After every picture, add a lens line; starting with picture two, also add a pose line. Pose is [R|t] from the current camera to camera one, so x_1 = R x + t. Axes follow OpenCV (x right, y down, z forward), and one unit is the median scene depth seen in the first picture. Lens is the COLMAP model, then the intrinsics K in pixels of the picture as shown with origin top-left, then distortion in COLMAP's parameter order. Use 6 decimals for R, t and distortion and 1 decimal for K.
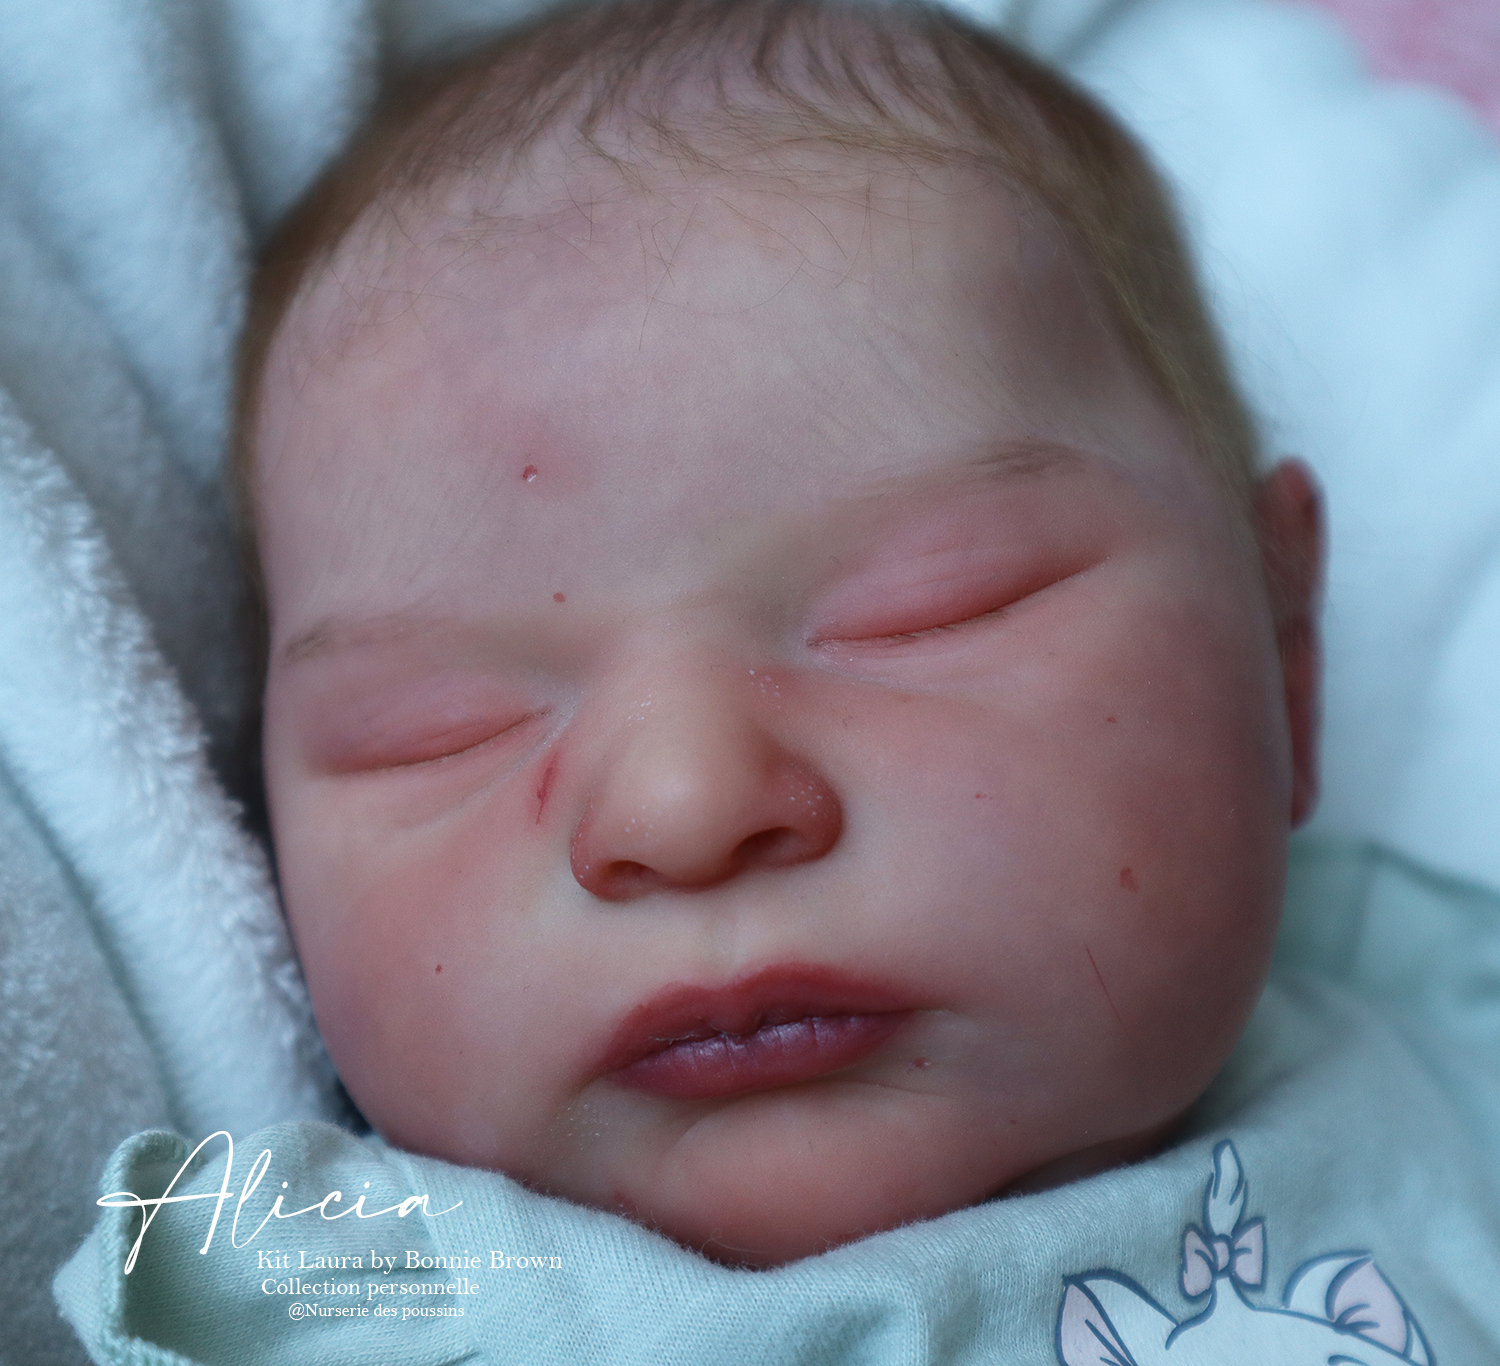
lens RADIAL K [[2511.3, 0, 737.1], [0, 2511.3, 682.3], [0, 0, 1]] dist [0.032561, 0.000000]
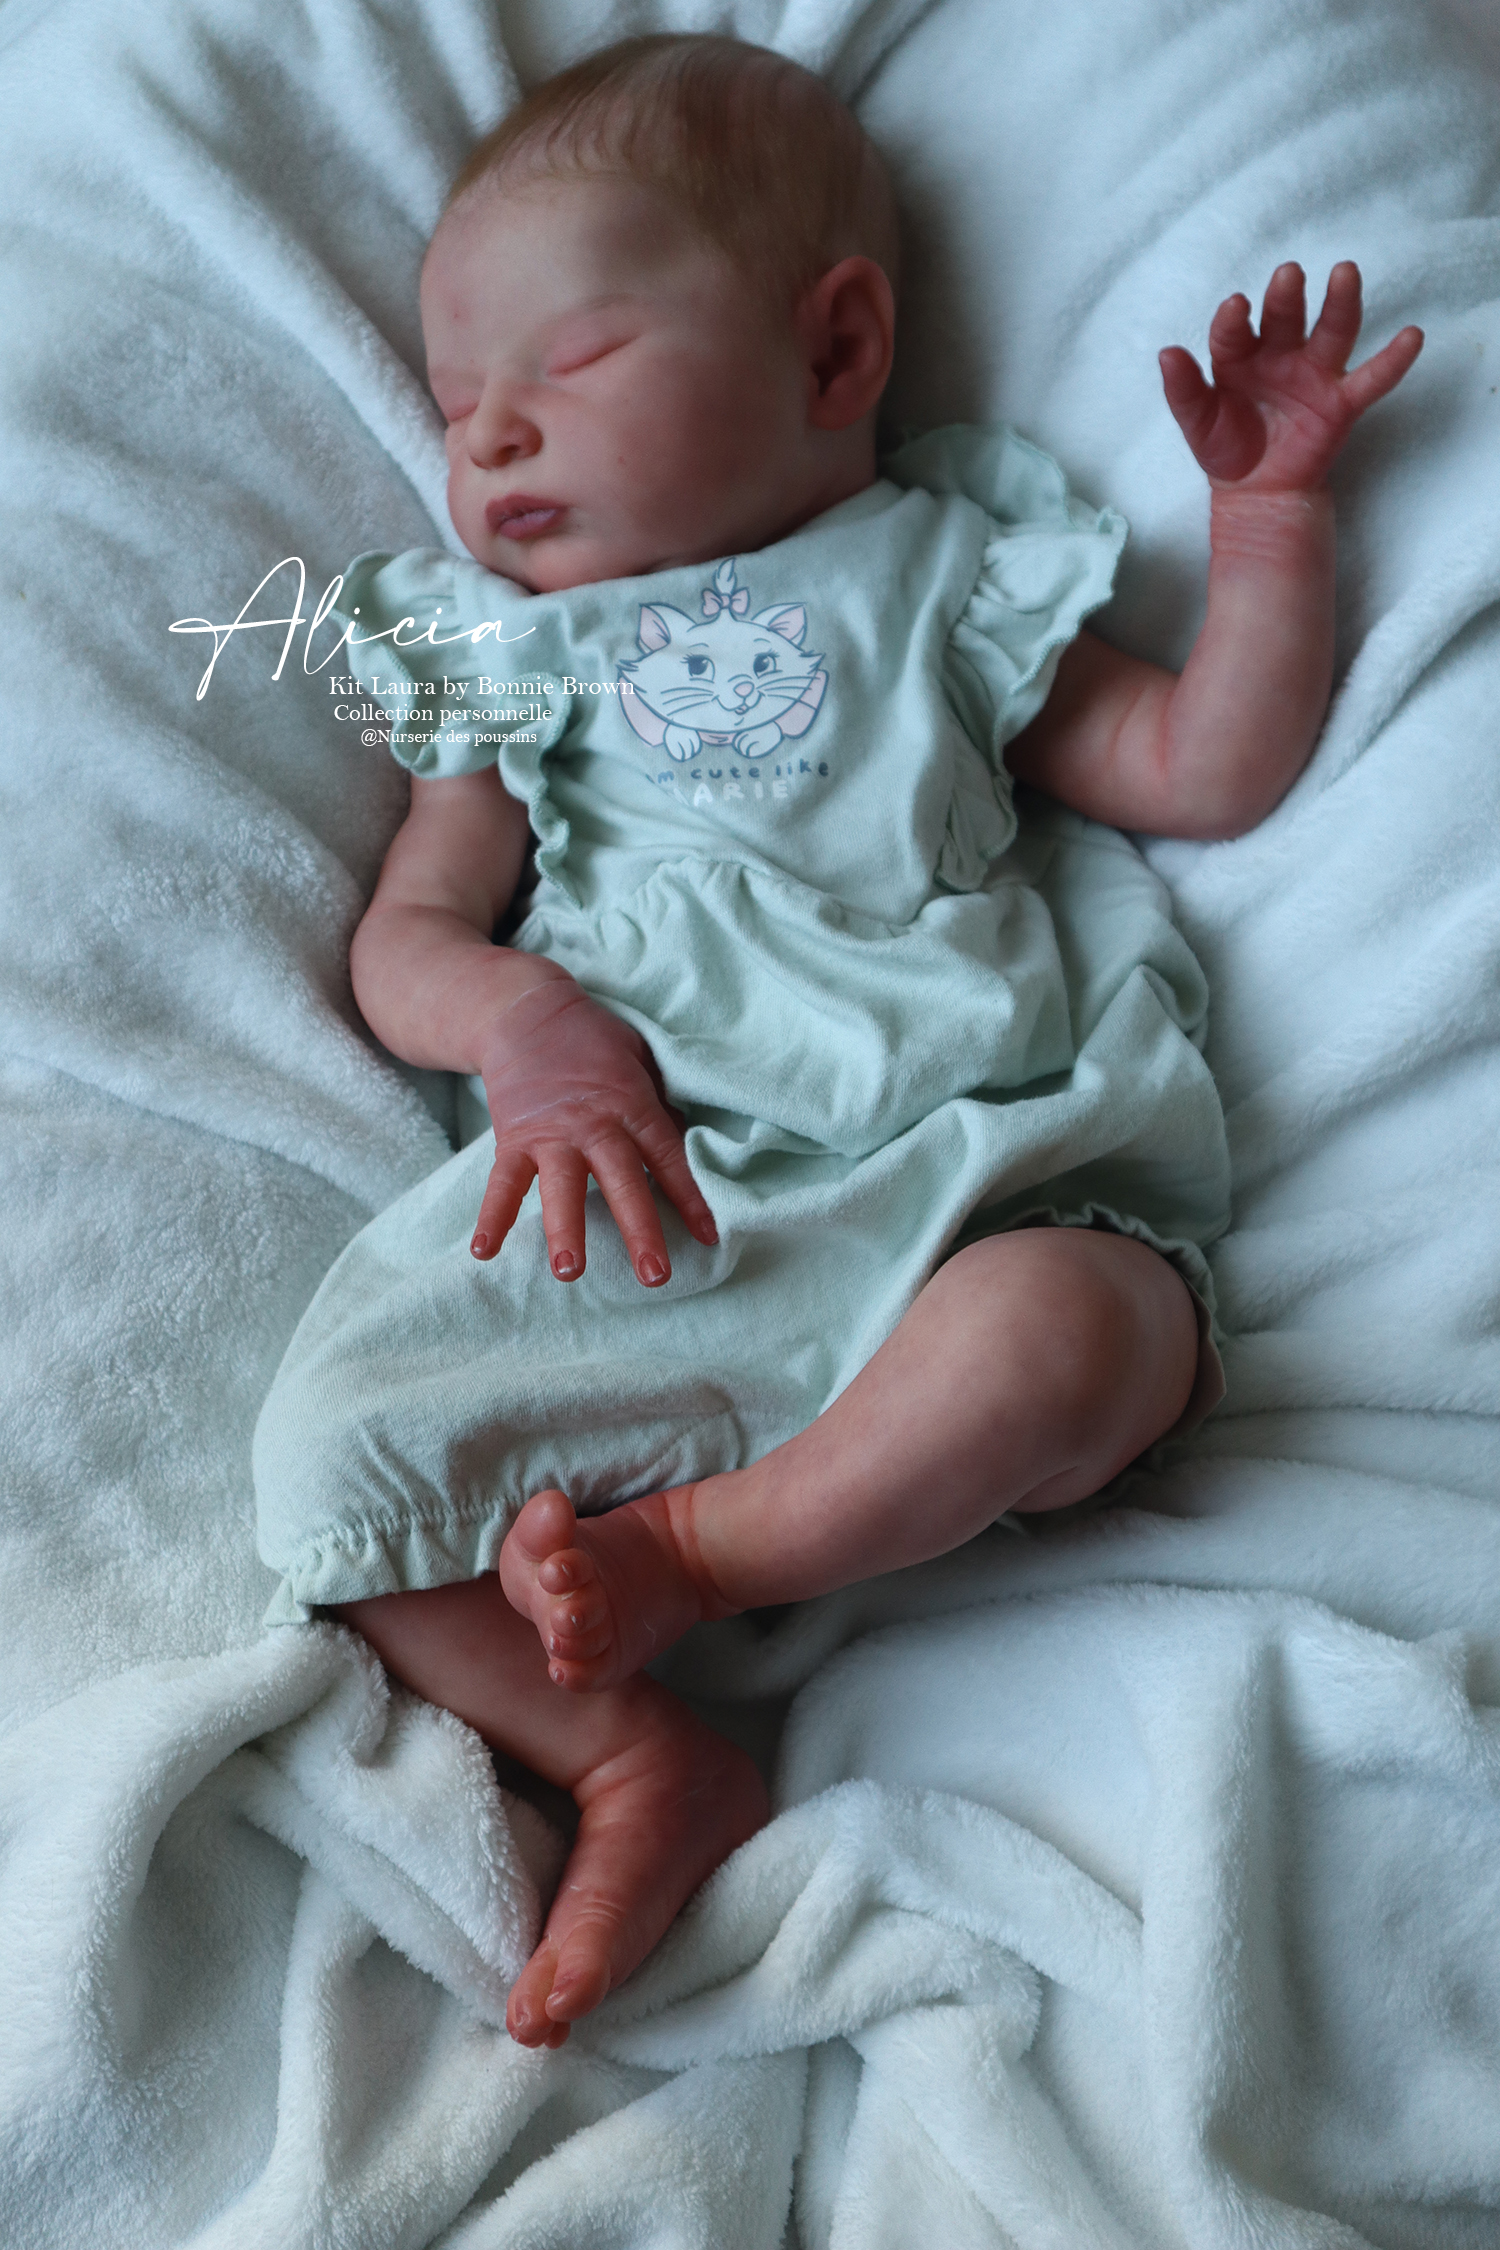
lens RADIAL K [[2610.1, 0, 750.2], [0, 2610.1, 1110.6], [0, 0, 1]] dist [0.079683, 0.000000]
pose [[0.838231, 0.113654, -0.533339, 1.788762], [0.072905, 0.945902, 0.316154, -0.142081], [0.540419, -0.303893, 0.784599, -1.362544]]
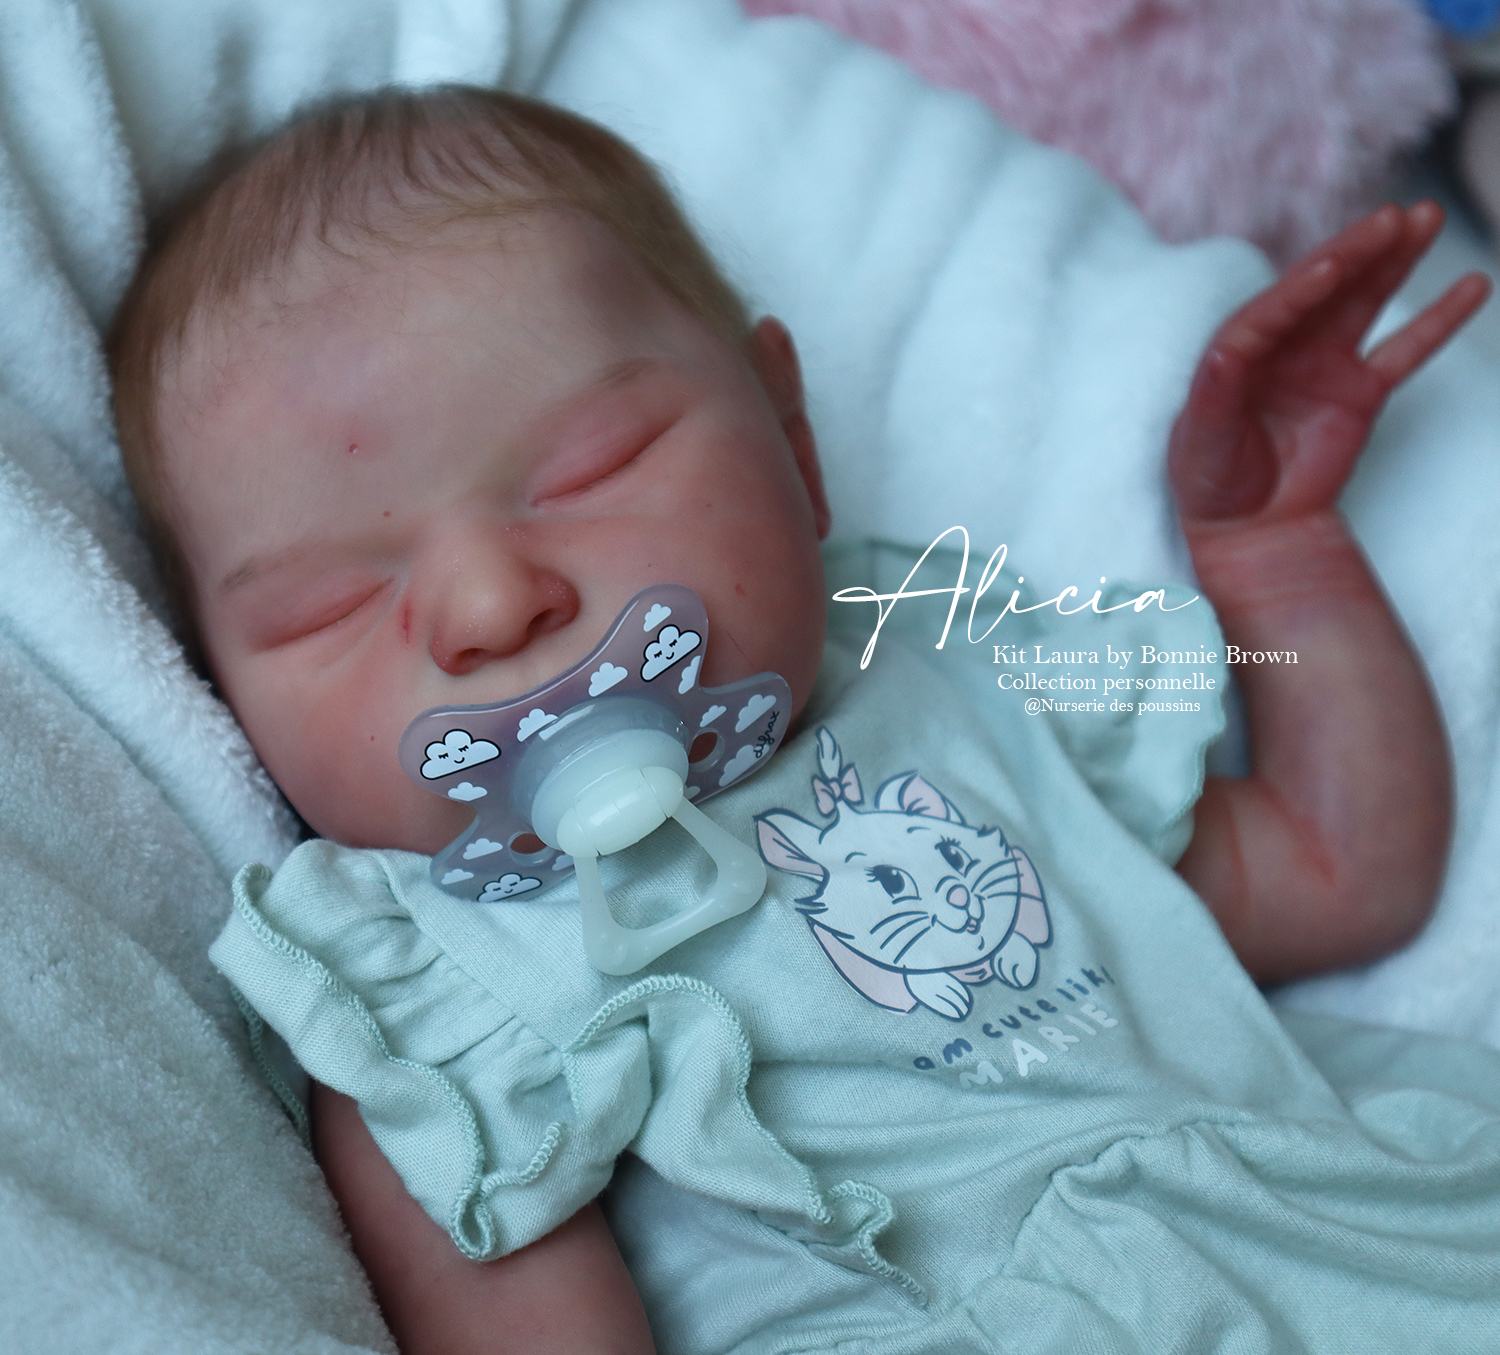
lens RADIAL K [[2511.3, 0, 563.3], [0, 2511.3, 713.9], [0, 0, 1]] dist [0.032561, 0.000000]
pose [[0.962718, -0.248743, 0.106305, -0.163708], [0.239215, 0.966333, 0.094745, -0.033922], [-0.126293, -0.065783, 0.989809, -0.704326]]
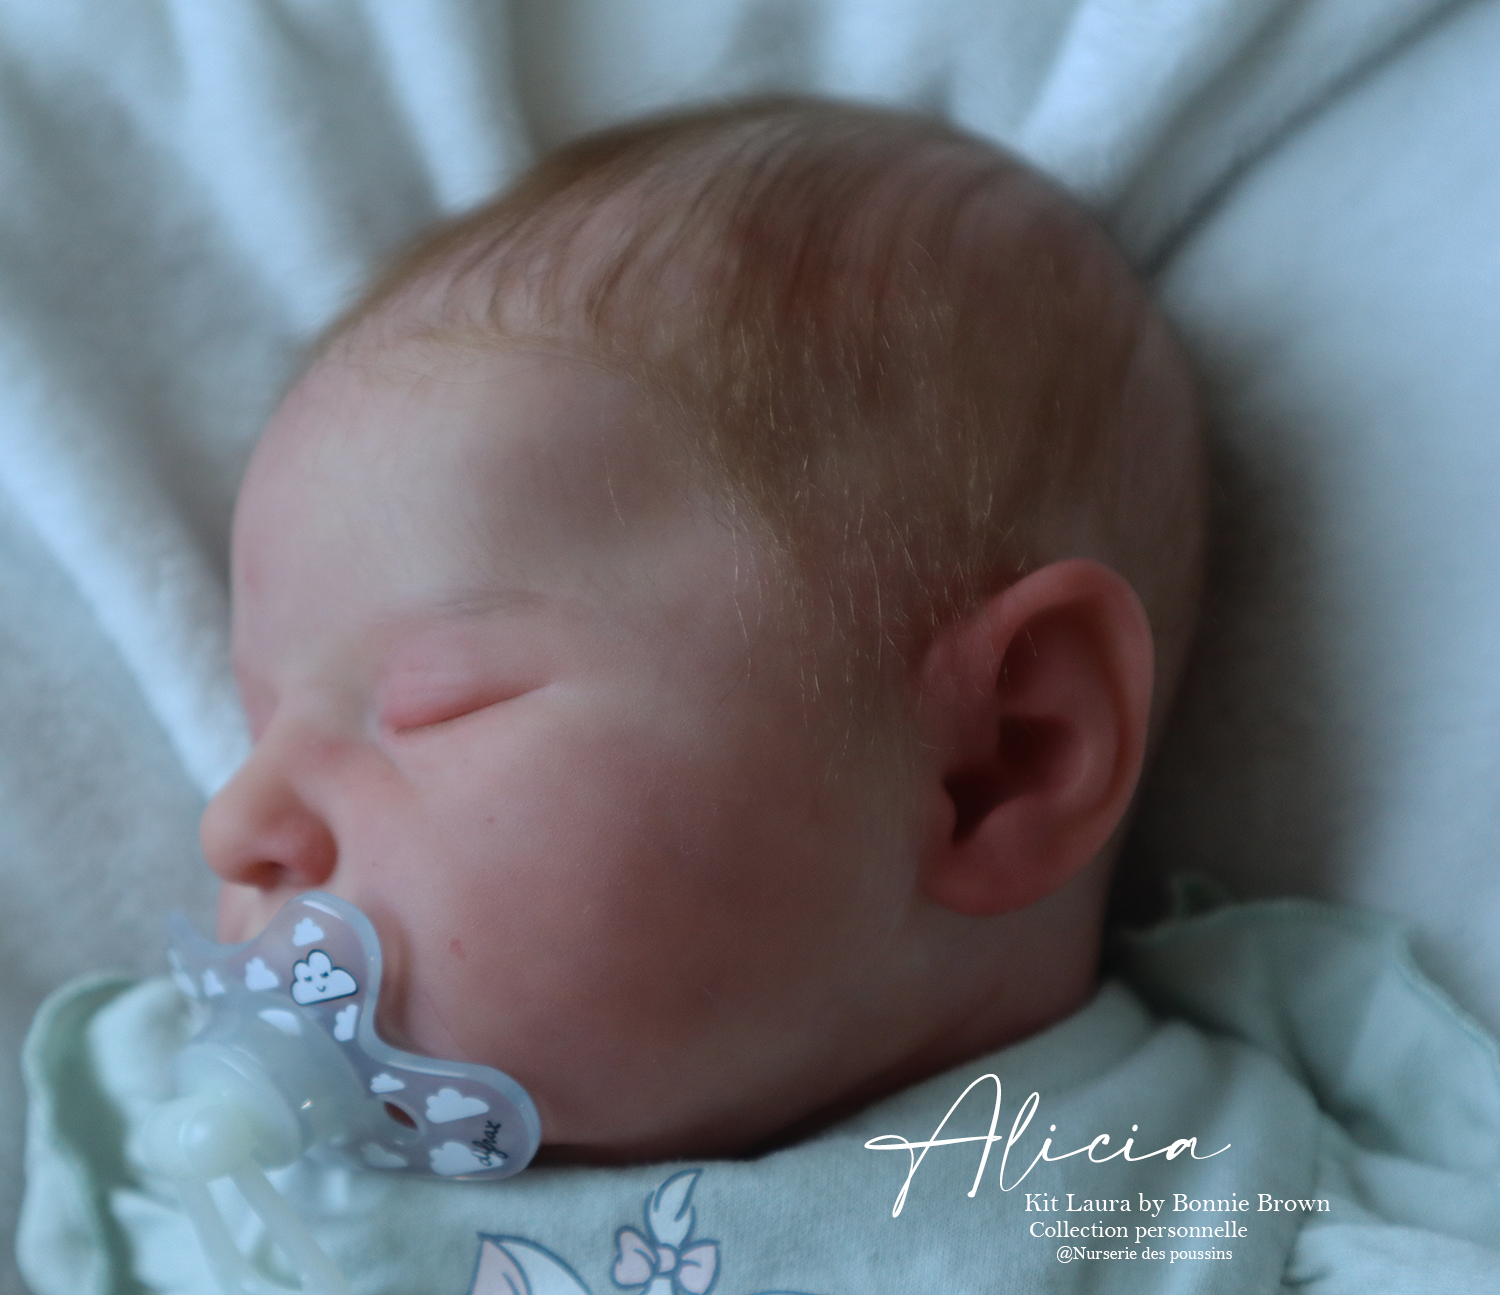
lens RADIAL K [[2222.1, 0, 627.1], [0, 2222.1, 672.6], [0, 0, 1]] dist [0.094576, 0.000000]
pose [[0.651121, 0.126606, -0.748339, 0.955507], [-0.025753, 0.989106, 0.144932, -0.207711], [0.758537, -0.075096, 0.647289, 0.317376]]
